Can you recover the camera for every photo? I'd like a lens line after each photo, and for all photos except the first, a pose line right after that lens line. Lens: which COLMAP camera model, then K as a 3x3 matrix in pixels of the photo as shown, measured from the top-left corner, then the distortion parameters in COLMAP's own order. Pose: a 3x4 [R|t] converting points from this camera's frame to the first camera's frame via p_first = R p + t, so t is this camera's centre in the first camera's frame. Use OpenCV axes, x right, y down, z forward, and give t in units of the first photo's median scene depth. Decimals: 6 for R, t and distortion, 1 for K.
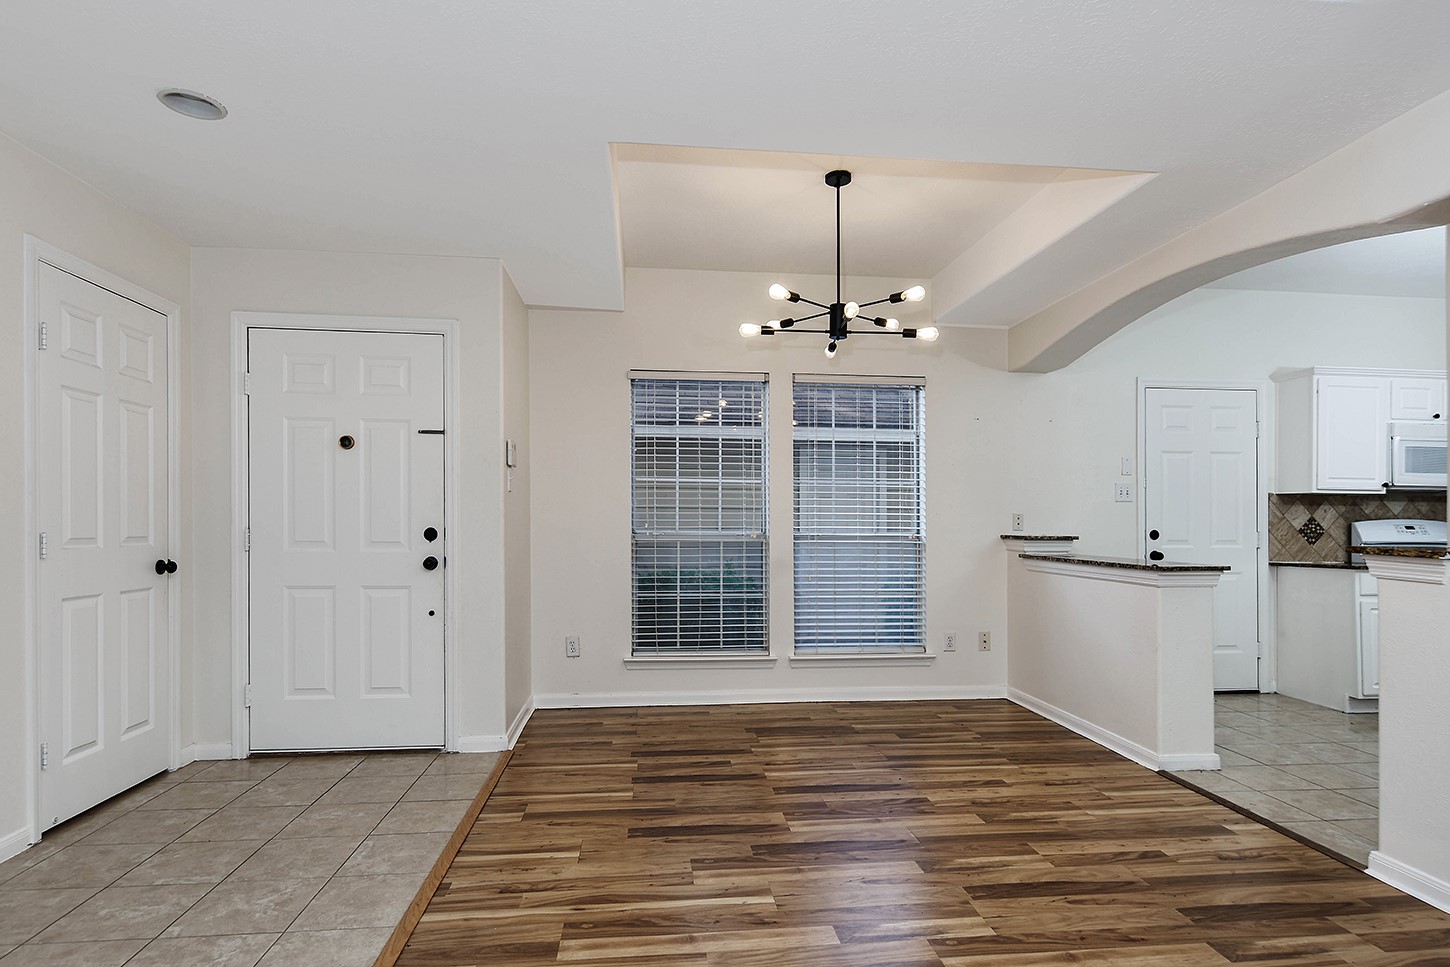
lens RADIAL K [[748.6, 0, 723.6], [0, 748.6, 537.1], [0, 0, 1]] dist [0.000586, -0.000065]
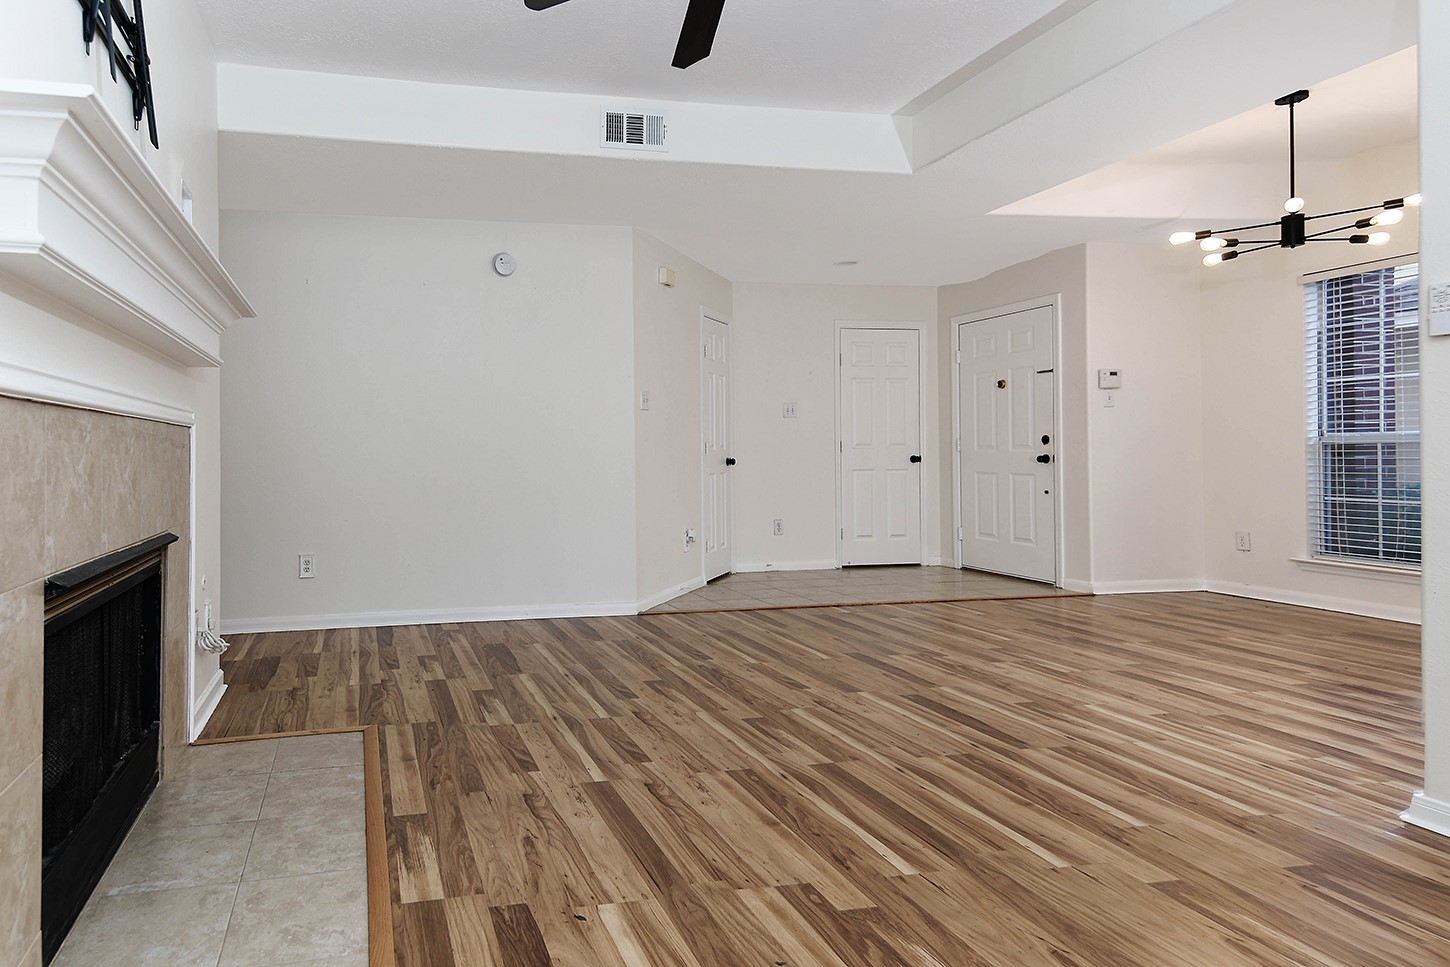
lens RADIAL K [[703.9, 0, 724.7], [0, 703.9, 452.0], [0, 0, 1]] dist [-0.001425, -0.000069]
pose [[0.364794, -0.005471, -0.931072, 0.693214], [0.007064, 0.999970, -0.003108, 0.020885], [0.931061, -0.005443, 0.364822, -0.116103]]
